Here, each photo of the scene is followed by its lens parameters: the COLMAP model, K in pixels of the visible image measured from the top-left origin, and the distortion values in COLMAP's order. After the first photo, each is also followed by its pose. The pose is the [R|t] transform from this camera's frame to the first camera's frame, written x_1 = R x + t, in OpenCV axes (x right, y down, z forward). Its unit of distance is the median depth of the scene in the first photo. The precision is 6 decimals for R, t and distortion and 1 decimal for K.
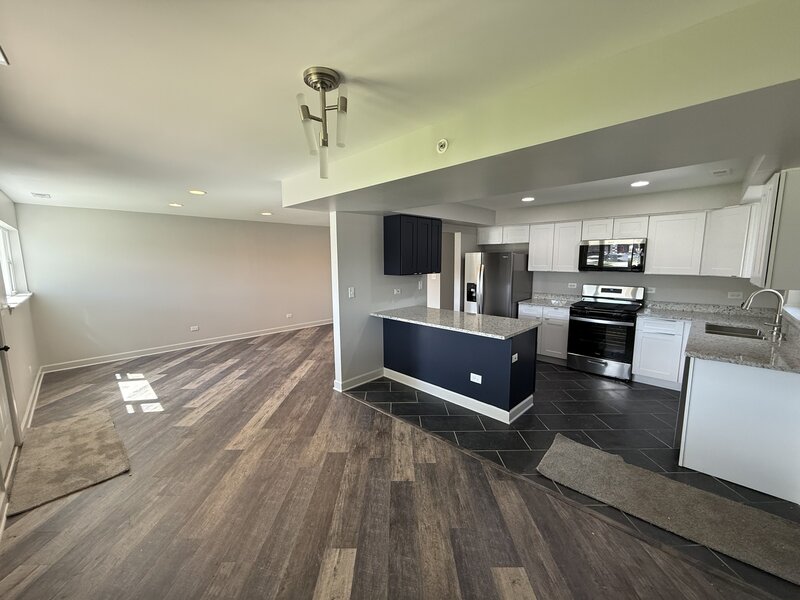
lens RADIAL K [[317.3, 0, 396.6], [0, 317.3, 299.6], [0, 0, 1]] dist [-0.001169, -0.000279]
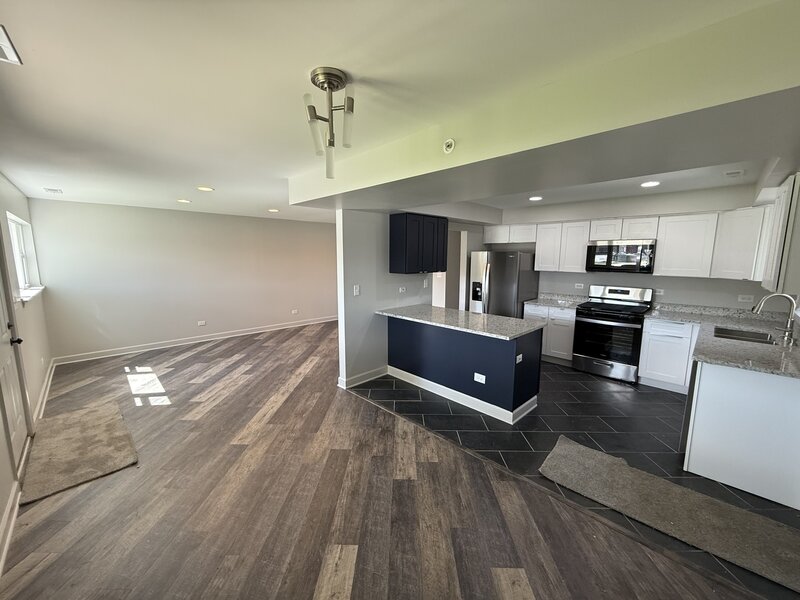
lens RADIAL K [[317.3, 0, 396.6], [0, 317.3, 299.6], [0, 0, 1]] dist [-0.001169, -0.000279]
pose [[0.999759, 0.013842, -0.017026, 0.002075], [-0.013675, 0.999858, 0.009881, -0.006419], [0.017161, -0.009646, 0.999806, -0.001336]]
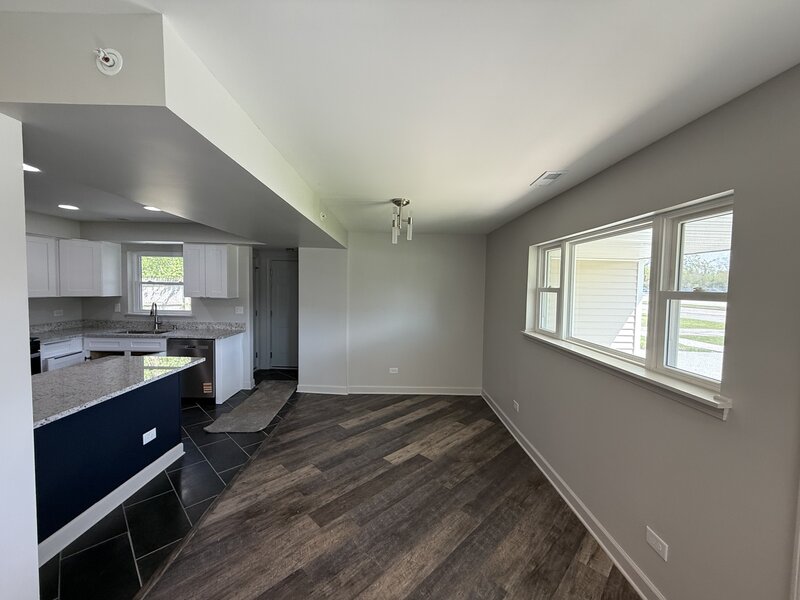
lens RADIAL K [[317.3, 0, 396.6], [0, 317.3, 299.6], [0, 0, 1]] dist [-0.001169, -0.000279]
pose [[-0.709386, -0.039030, 0.703739, -0.821999], [0.074576, 0.988704, 0.130010, -0.158938], [-0.700864, 0.144709, -0.698462, 1.238802]]
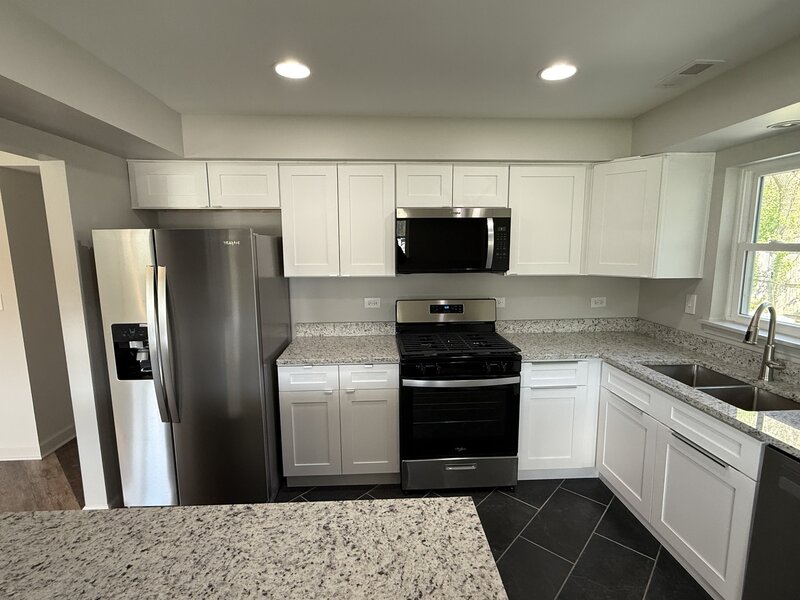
lens RADIAL K [[401.4, 0, 397.6], [0, 401.4, 302.3], [0, 0, 1]] dist [-0.001253, -0.000256]
pose [[0.676571, -0.105062, 0.728844, 0.237121], [0.095621, 0.993924, 0.054510, -0.130088], [-0.730143, 0.032813, 0.682506, 0.975047]]
